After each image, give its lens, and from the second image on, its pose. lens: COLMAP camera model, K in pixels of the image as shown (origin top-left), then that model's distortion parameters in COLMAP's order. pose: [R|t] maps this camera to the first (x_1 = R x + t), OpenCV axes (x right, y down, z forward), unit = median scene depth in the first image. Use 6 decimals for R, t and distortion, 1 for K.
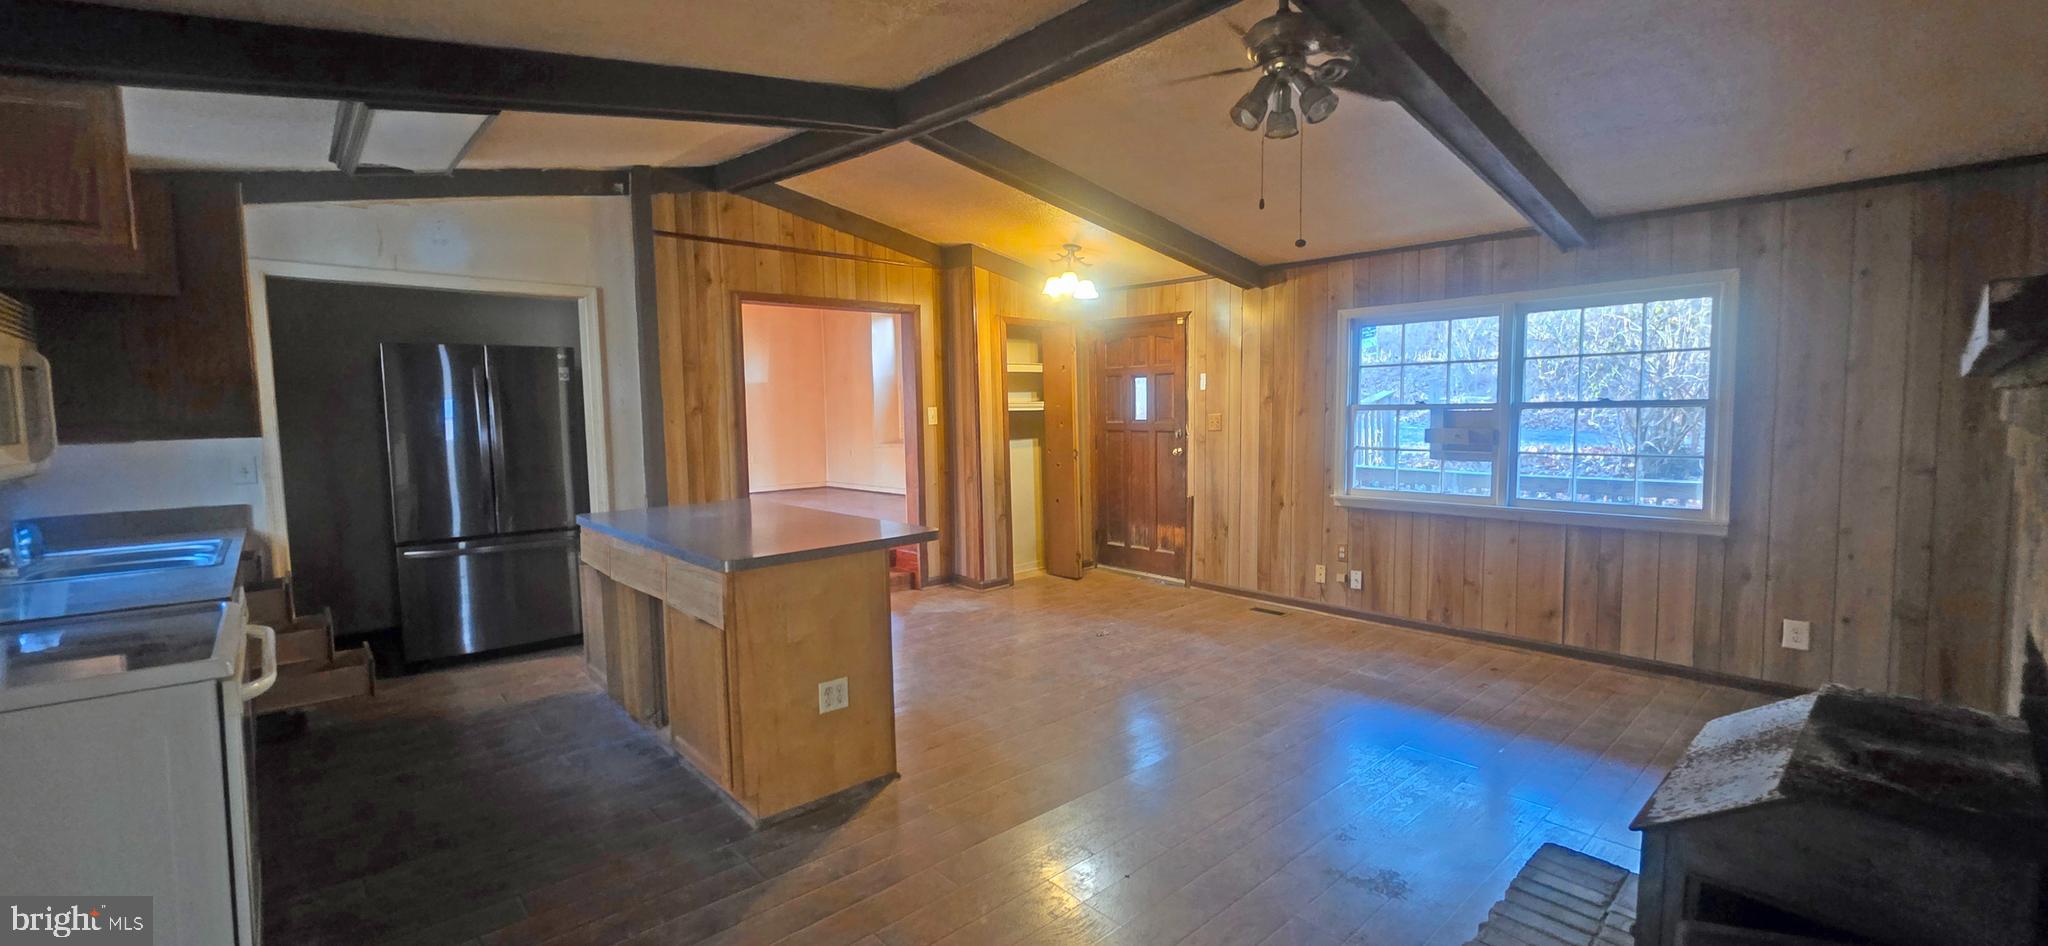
lens RADIAL K [[833.5, 0, 1018.8], [0, 833.5, 463.0], [0, 0, 1]] dist [0.002213, 0.000024]
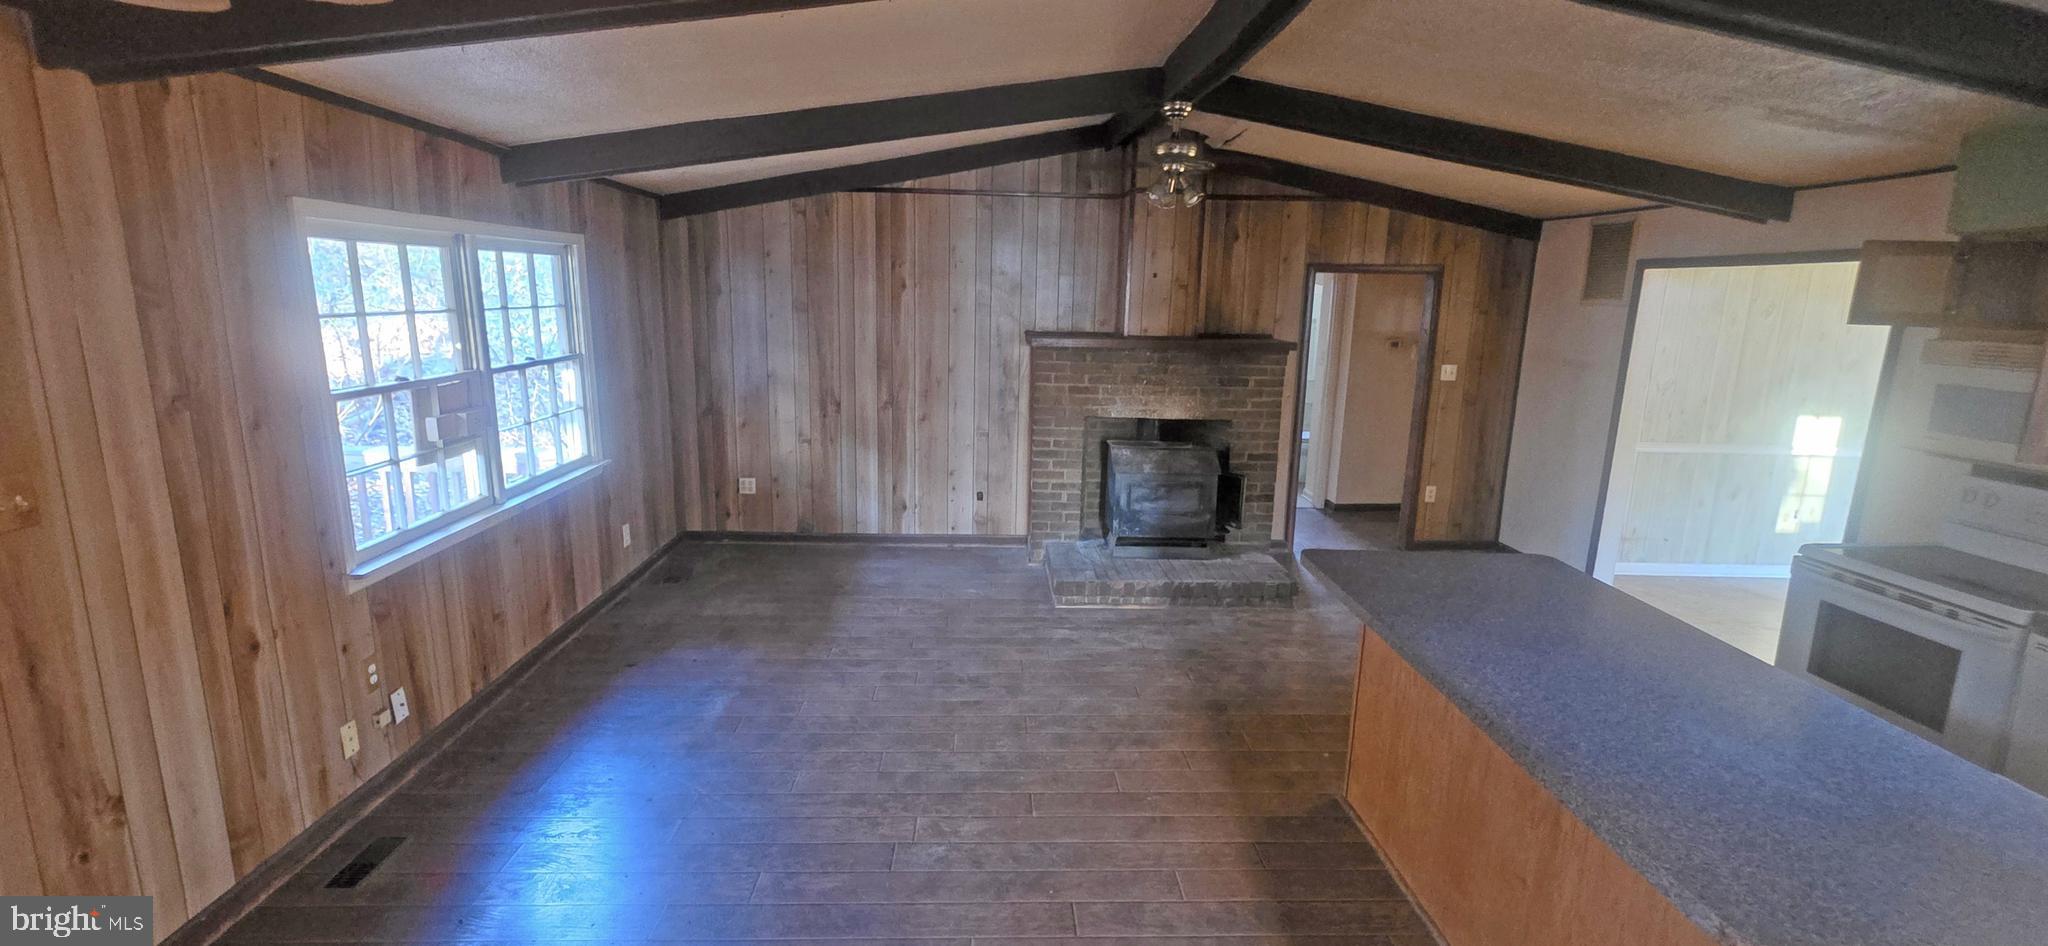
lens RADIAL K [[873.4, 0, 1031.2], [0, 873.4, 463.7], [0, 0, 1]] dist [0.000387, -0.000165]
pose [[-0.778352, -0.125465, 0.615164, -0.264635], [0.026971, 0.972242, 0.232417, -0.142199], [-0.627249, 0.197494, -0.753363, 1.155489]]
